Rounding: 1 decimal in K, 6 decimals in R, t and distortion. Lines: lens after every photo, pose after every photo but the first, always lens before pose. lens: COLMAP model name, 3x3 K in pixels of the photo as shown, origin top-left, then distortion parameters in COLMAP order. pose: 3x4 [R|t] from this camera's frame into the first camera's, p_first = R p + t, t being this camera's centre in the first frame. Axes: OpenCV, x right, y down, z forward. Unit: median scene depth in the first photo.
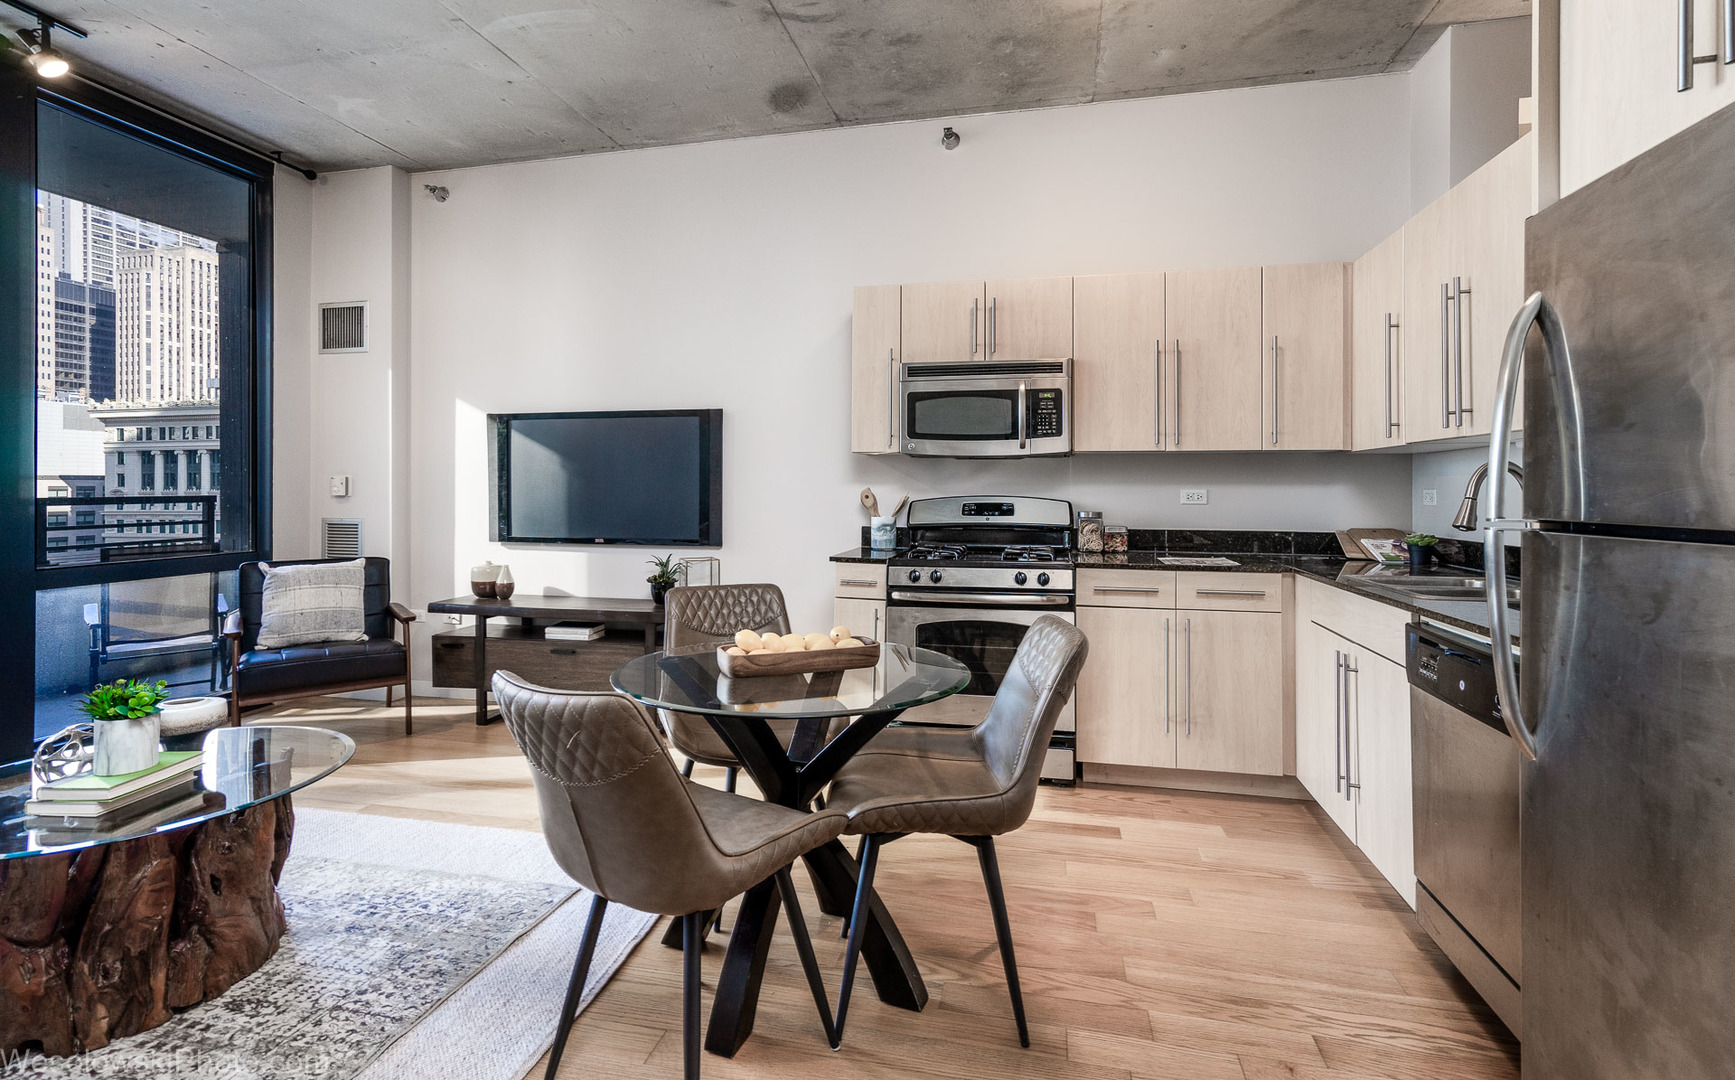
lens RADIAL K [[836.6, 0, 847.1], [0, 836.6, 487.6], [0, 0, 1]] dist [-0.015514, 0.015819]
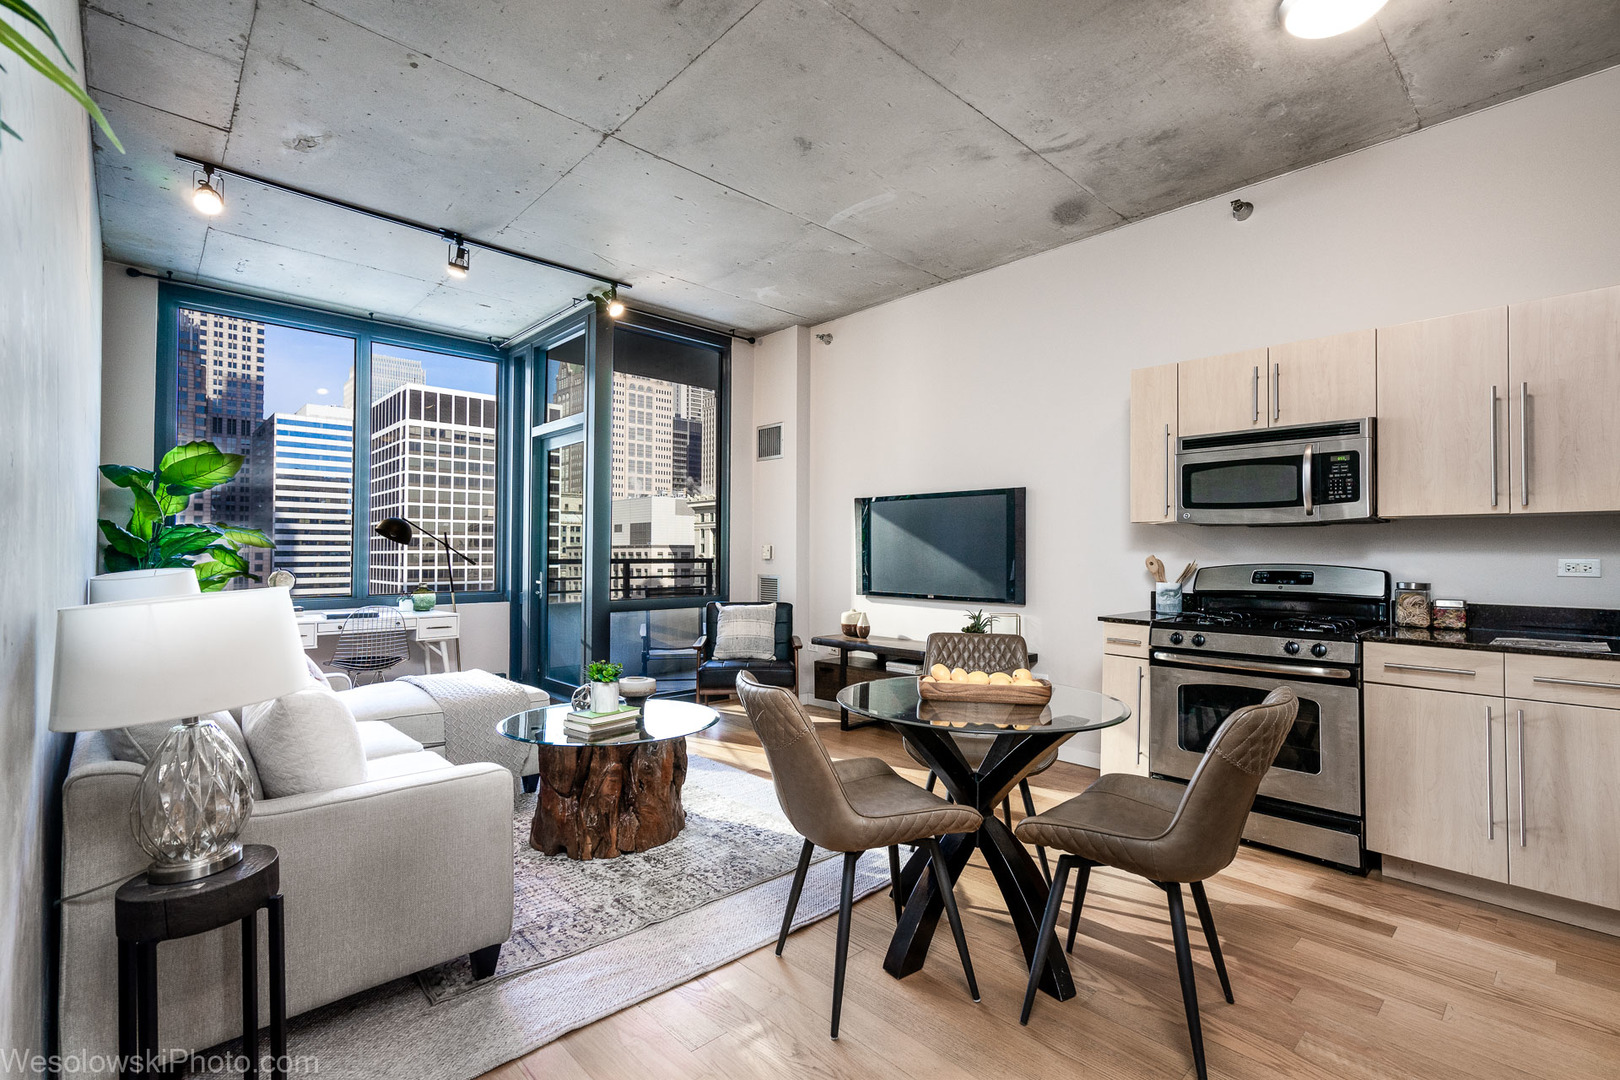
lens RADIAL K [[740.9, 0, 793.9], [0, 740.9, 543.9], [0, 0, 1]] dist [0.000004, 0.000846]
pose [[0.825887, -0.003836, -0.563823, 0.193285], [-0.004259, 0.999906, -0.013042, 0.000271], [0.563820, 0.013173, 0.825792, -0.042824]]
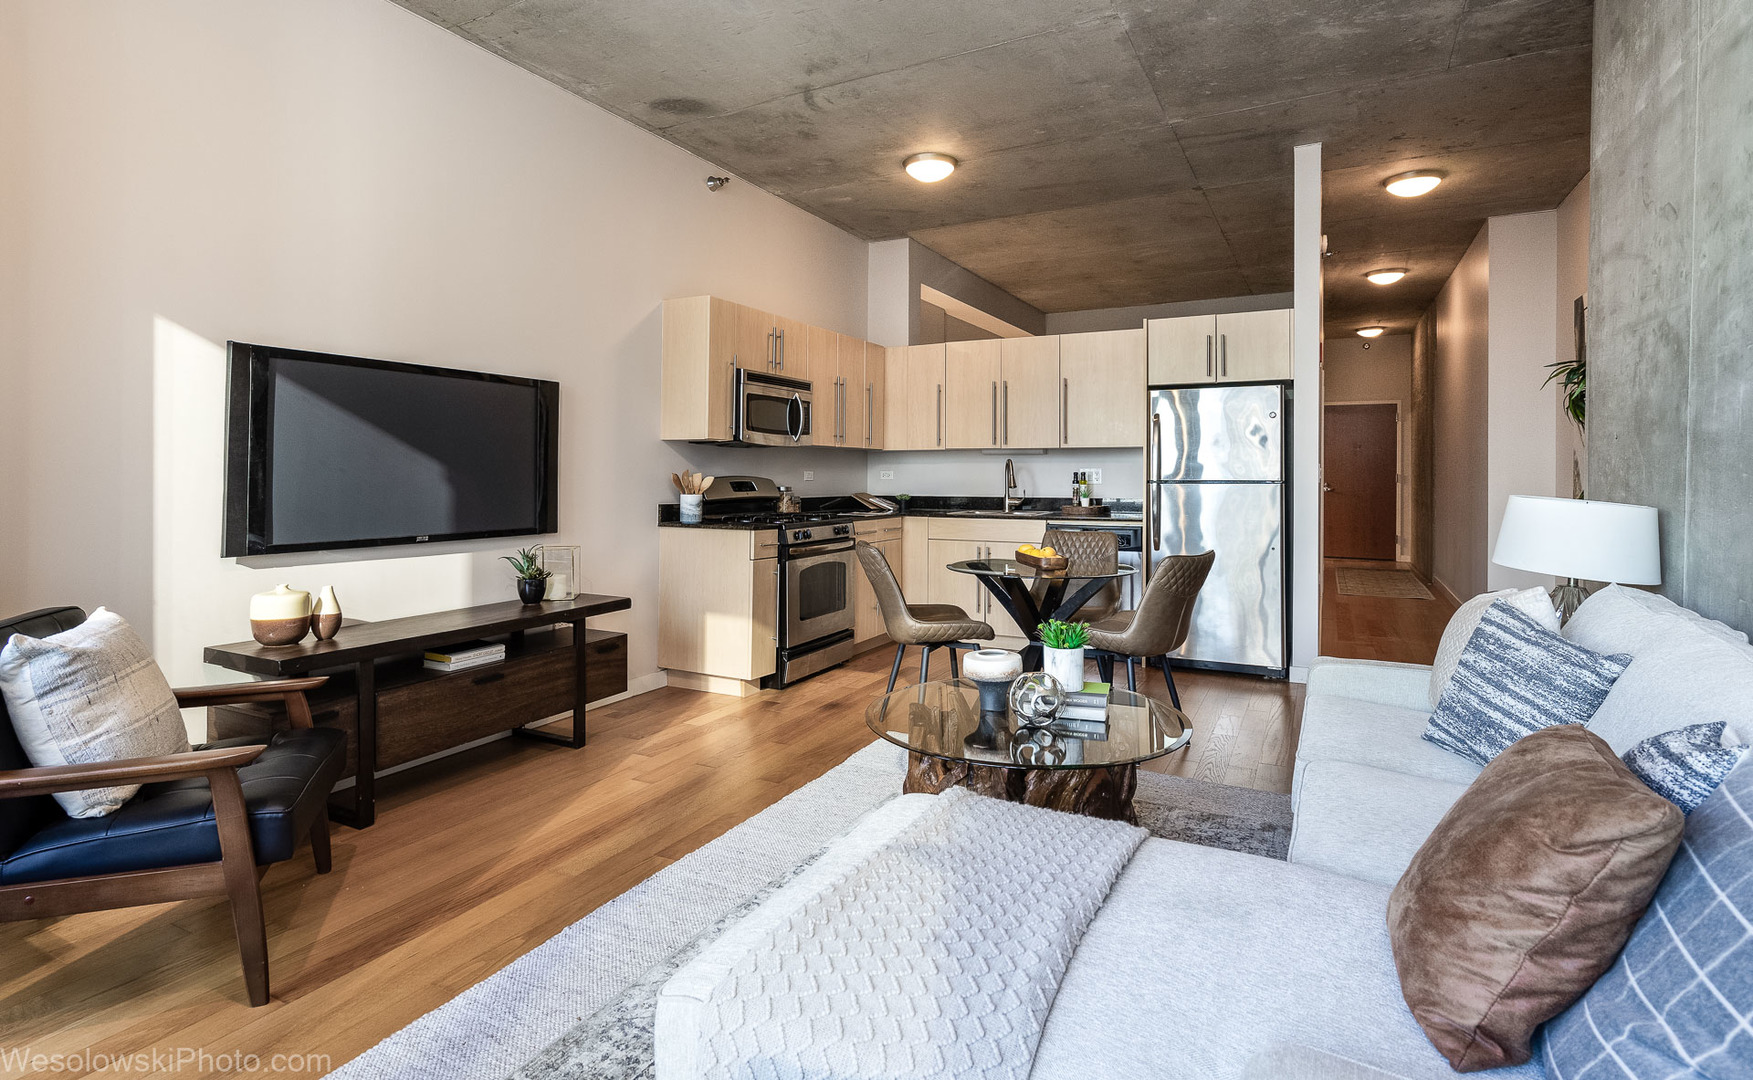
lens RADIAL K [[882.3, 0, 876.4], [0, 882.3, 467.1], [0, 0, 1]] dist [-0.002120, -0.000142]
pose [[0.232705, 0.005599, 0.972531, -1.157755], [-0.003016, 0.999983, -0.005036, 0.003107], [-0.972543, -0.001761, 0.232718, 0.507118]]
